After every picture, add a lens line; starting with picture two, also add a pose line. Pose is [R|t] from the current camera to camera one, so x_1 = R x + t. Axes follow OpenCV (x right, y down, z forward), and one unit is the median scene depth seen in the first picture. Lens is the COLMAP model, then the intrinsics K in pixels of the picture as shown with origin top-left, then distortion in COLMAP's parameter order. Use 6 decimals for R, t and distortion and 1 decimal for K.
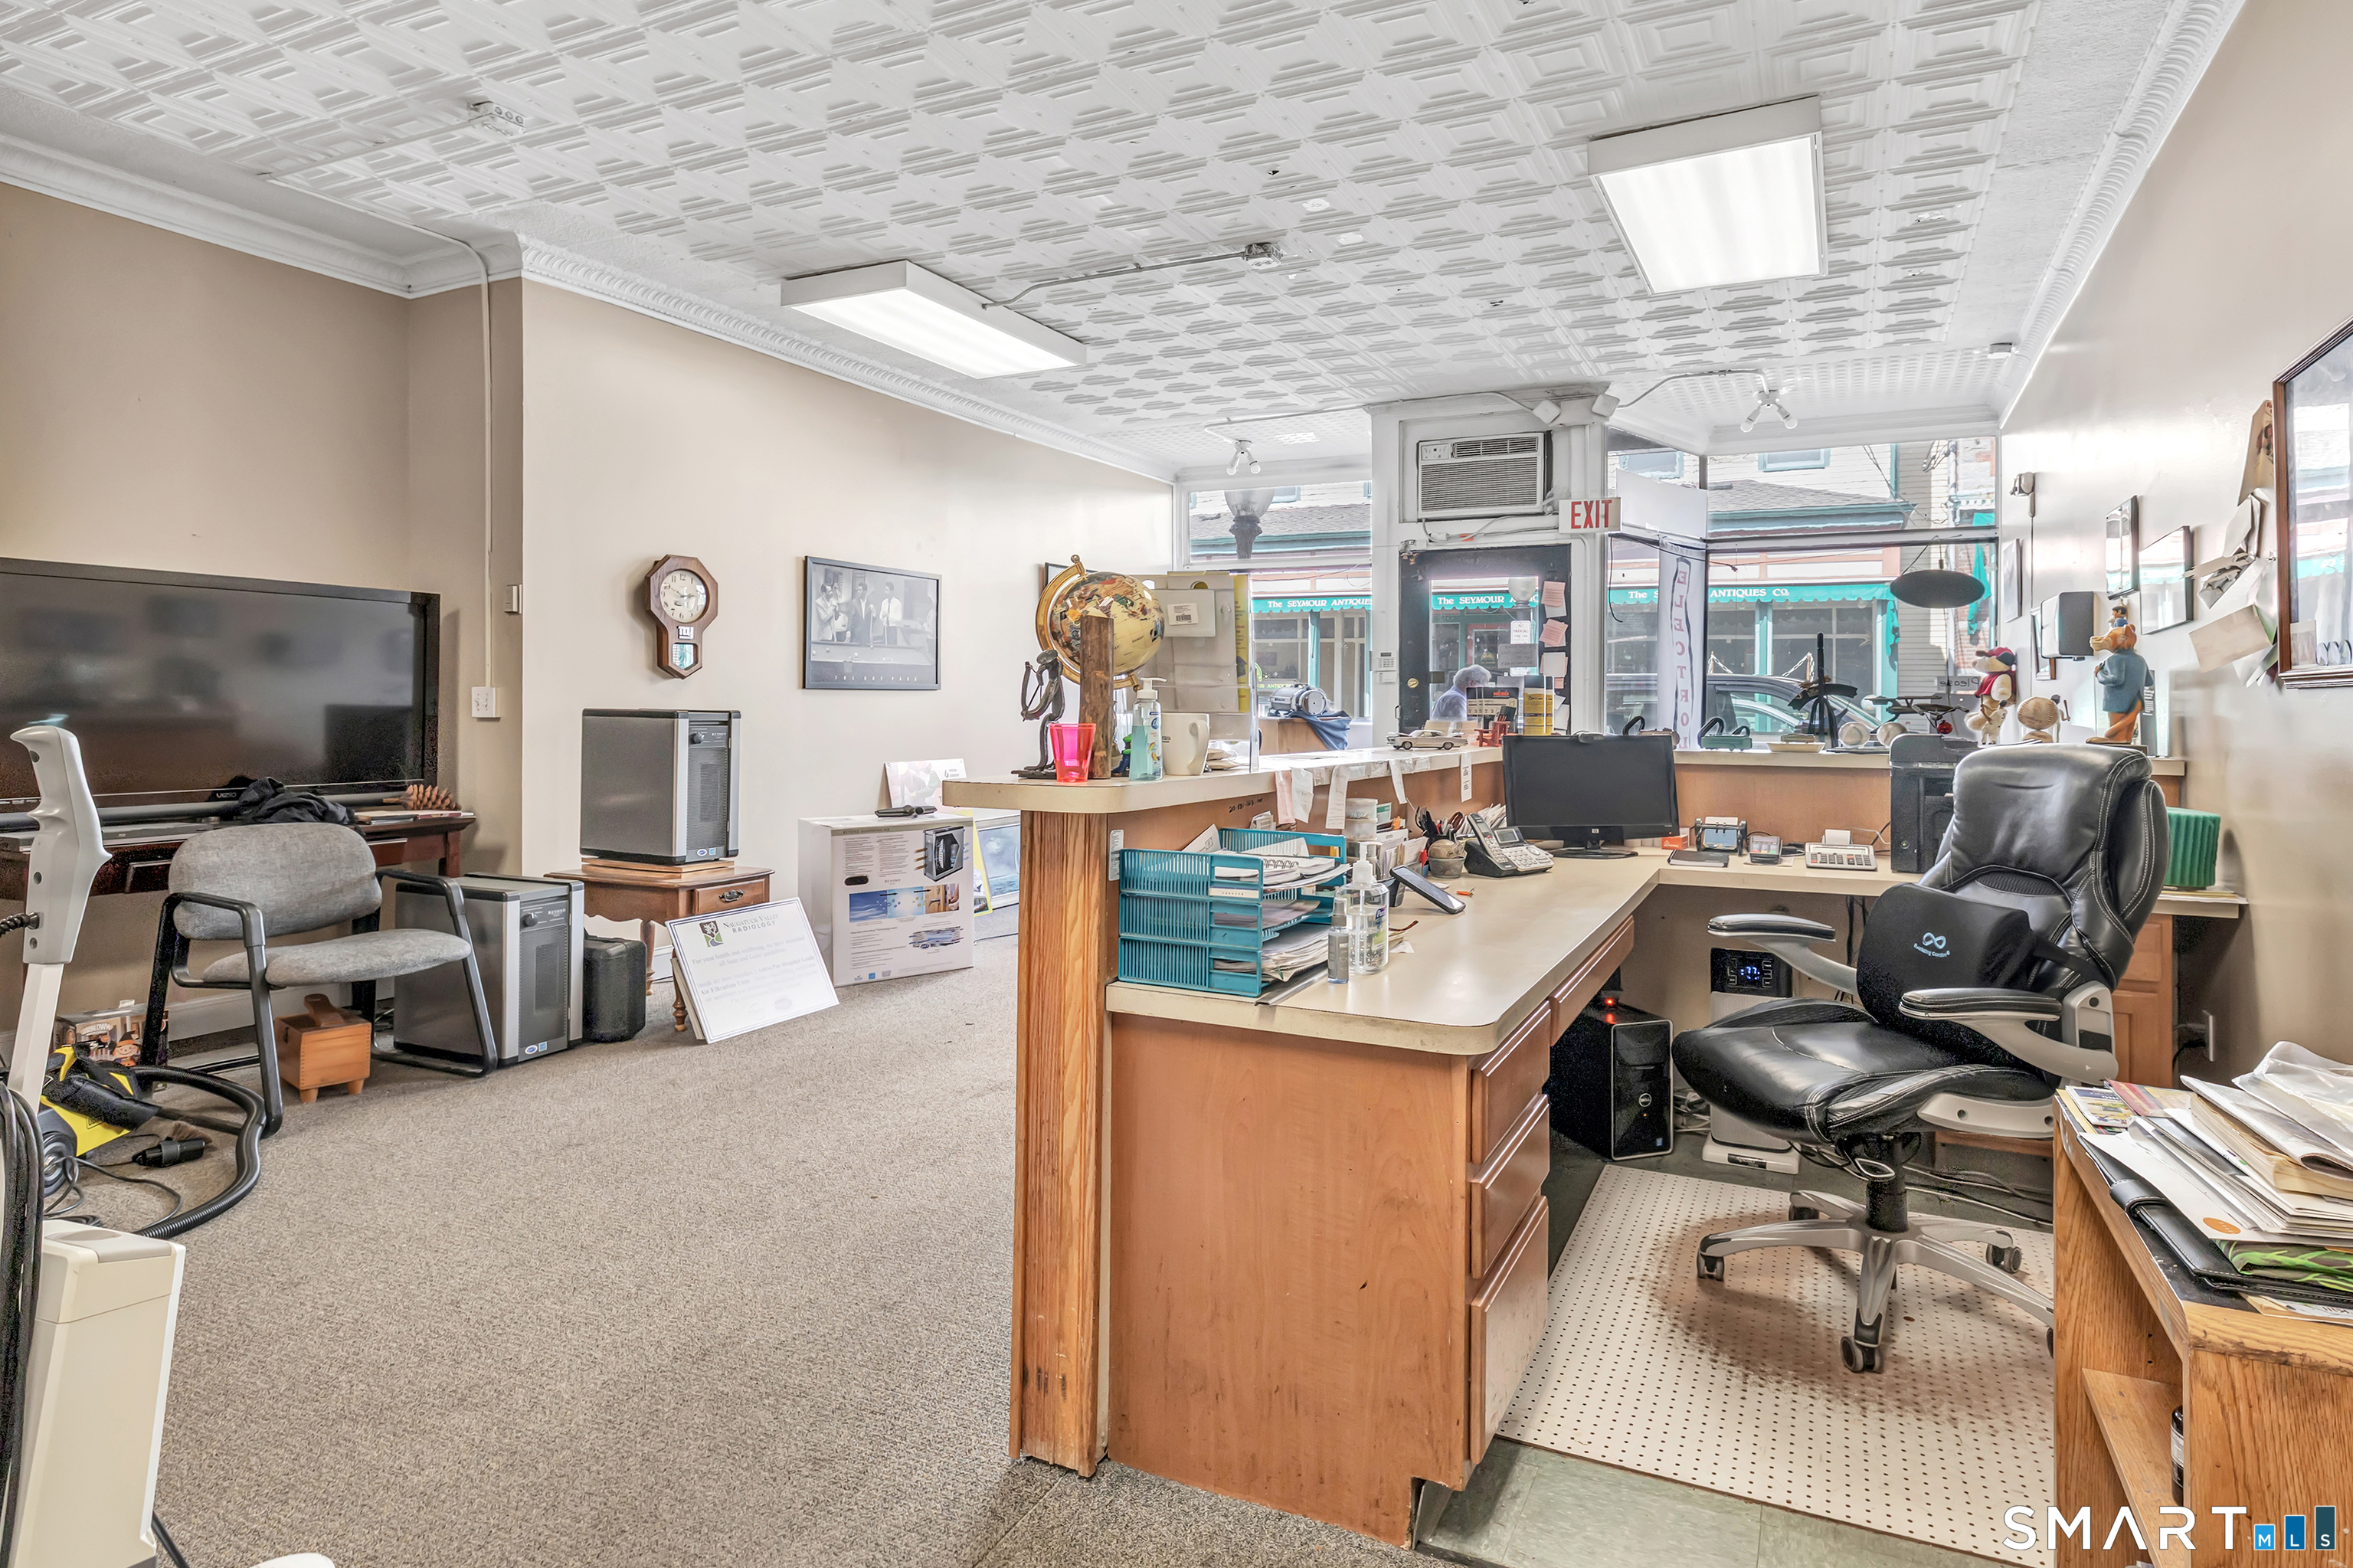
lens RADIAL K [[1136.9, 0, 1184.2], [0, 1136.9, 701.5], [0, 0, 1]] dist [0.002747, 0.000387]
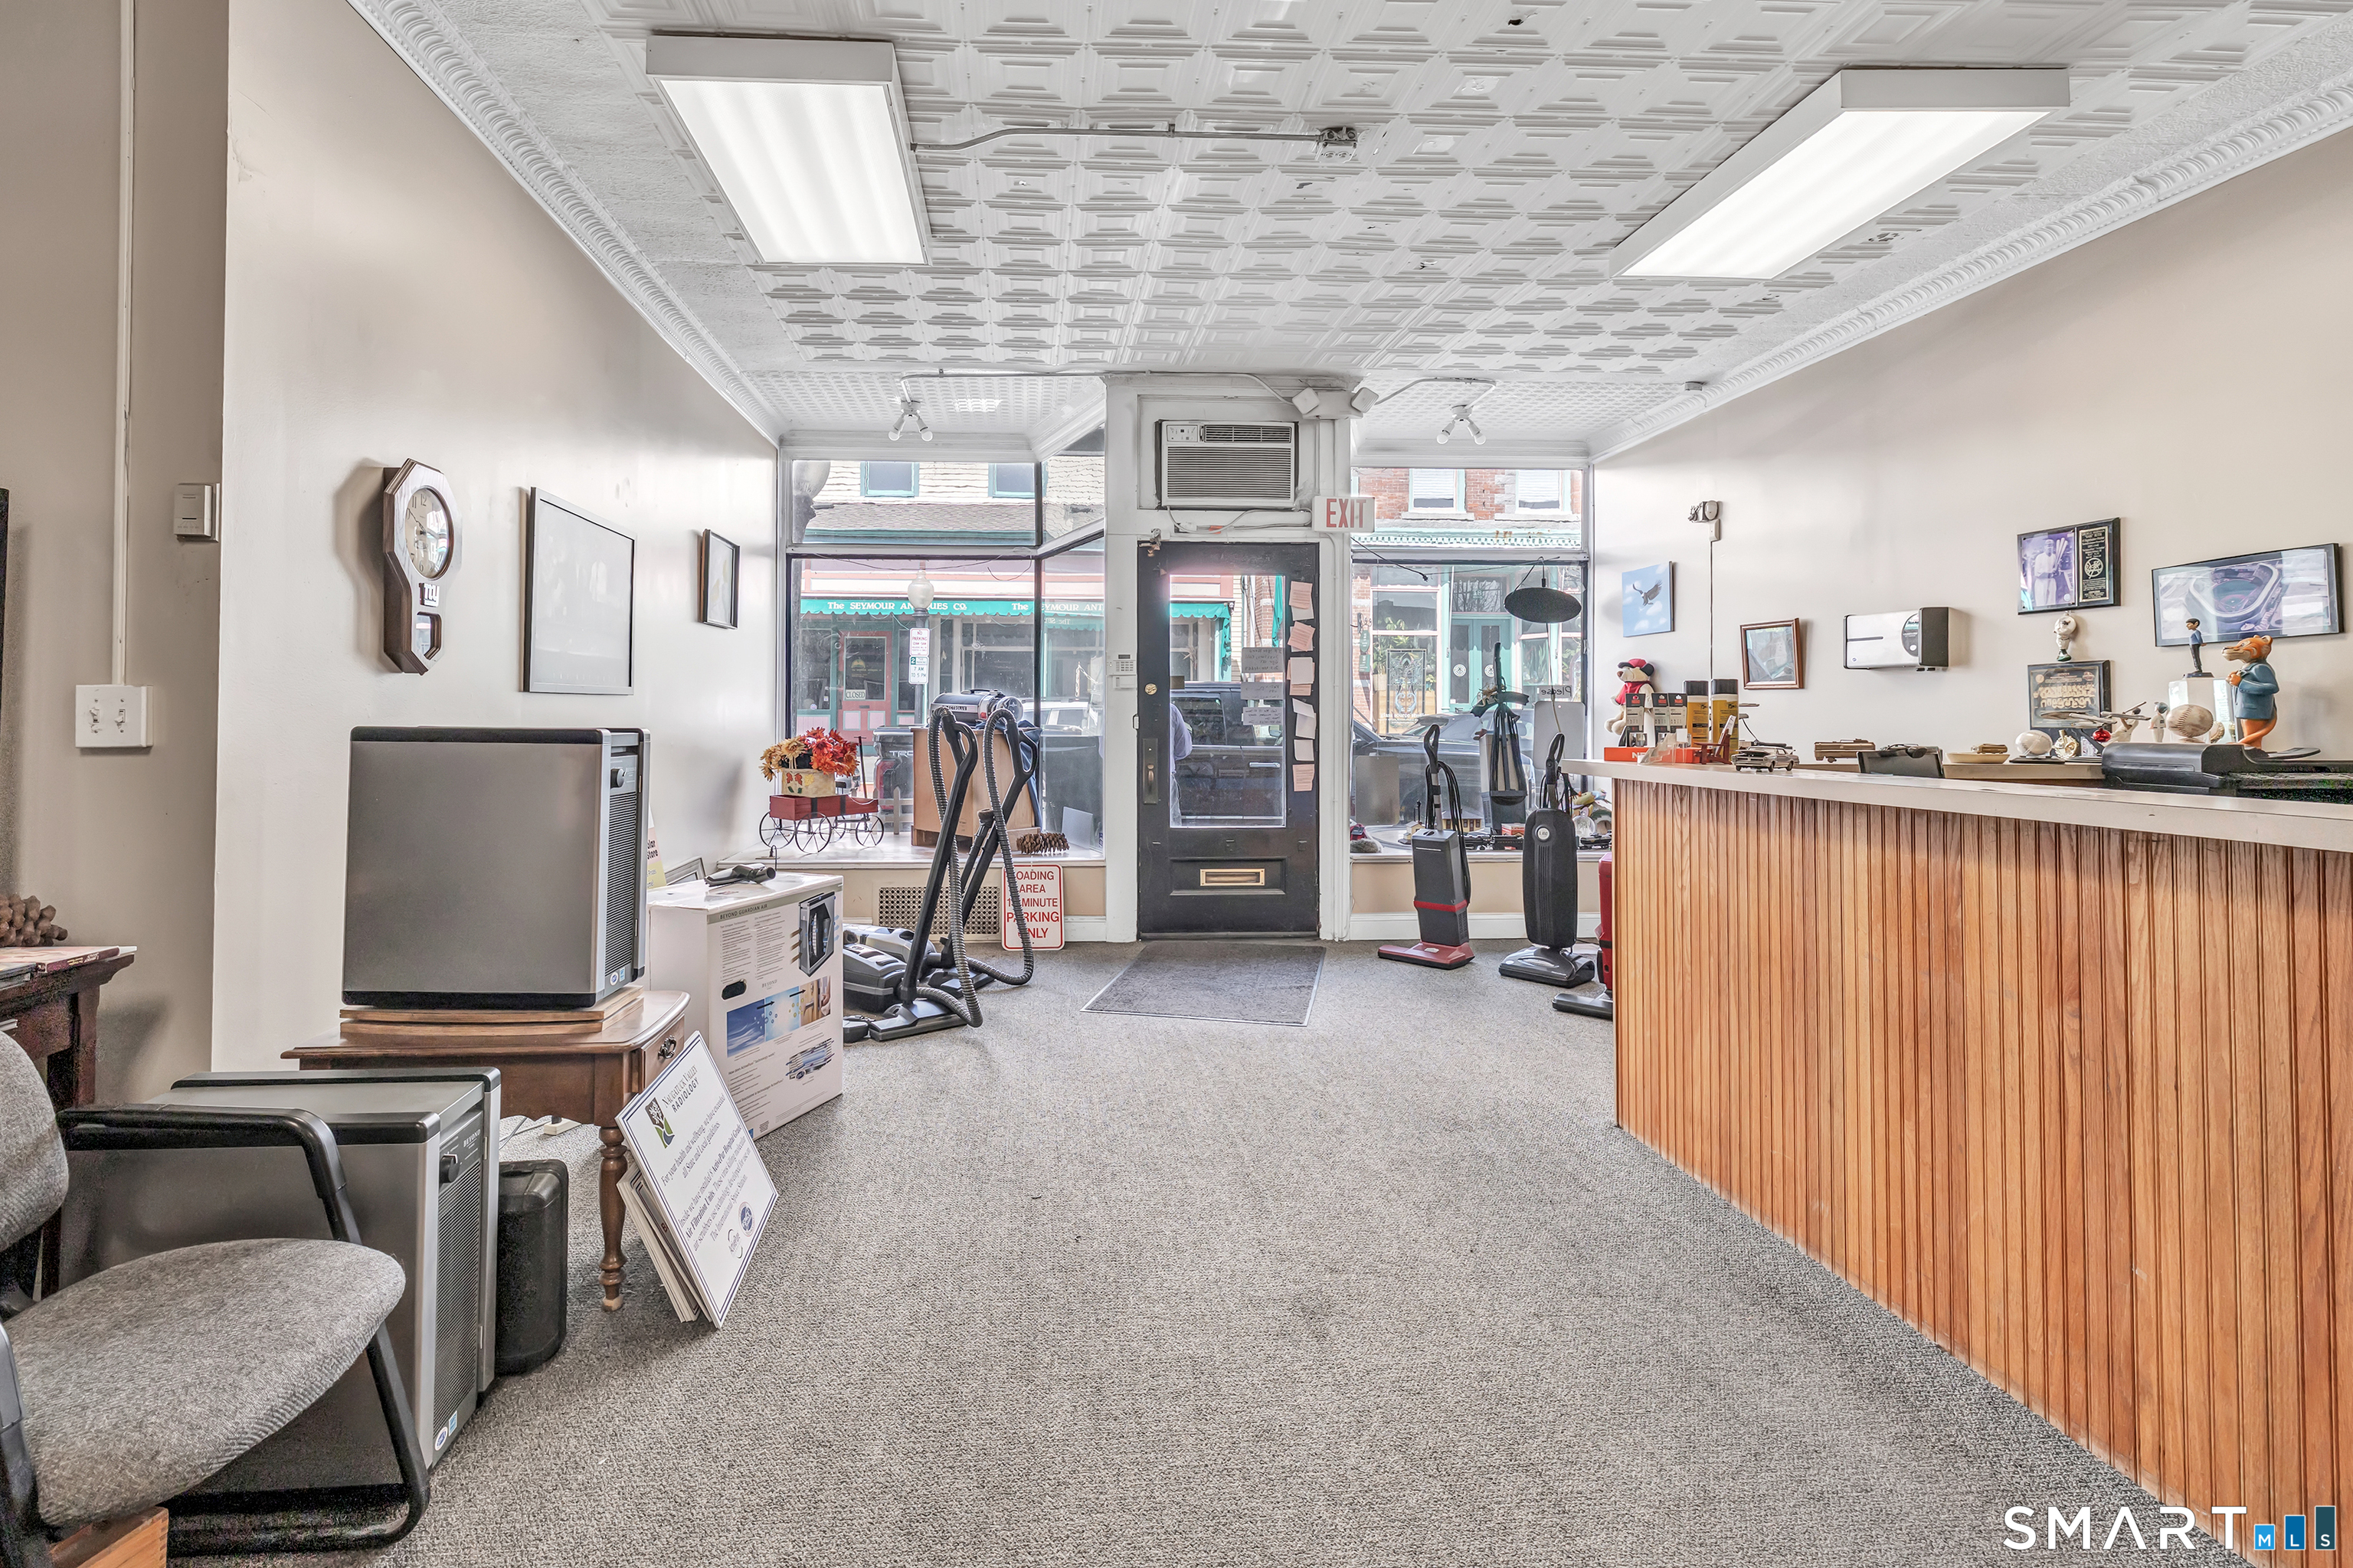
lens RADIAL K [[1194.4, 0, 1176.2], [0, 1194.4, 690.3], [0, 0, 1]] dist [0.005164, 0.000544]
pose [[0.904338, 0.004485, 0.426794, -0.276512], [0.002594, 0.999869, -0.016004, -0.000607], [-0.426810, 0.015580, 0.904207, 0.218639]]
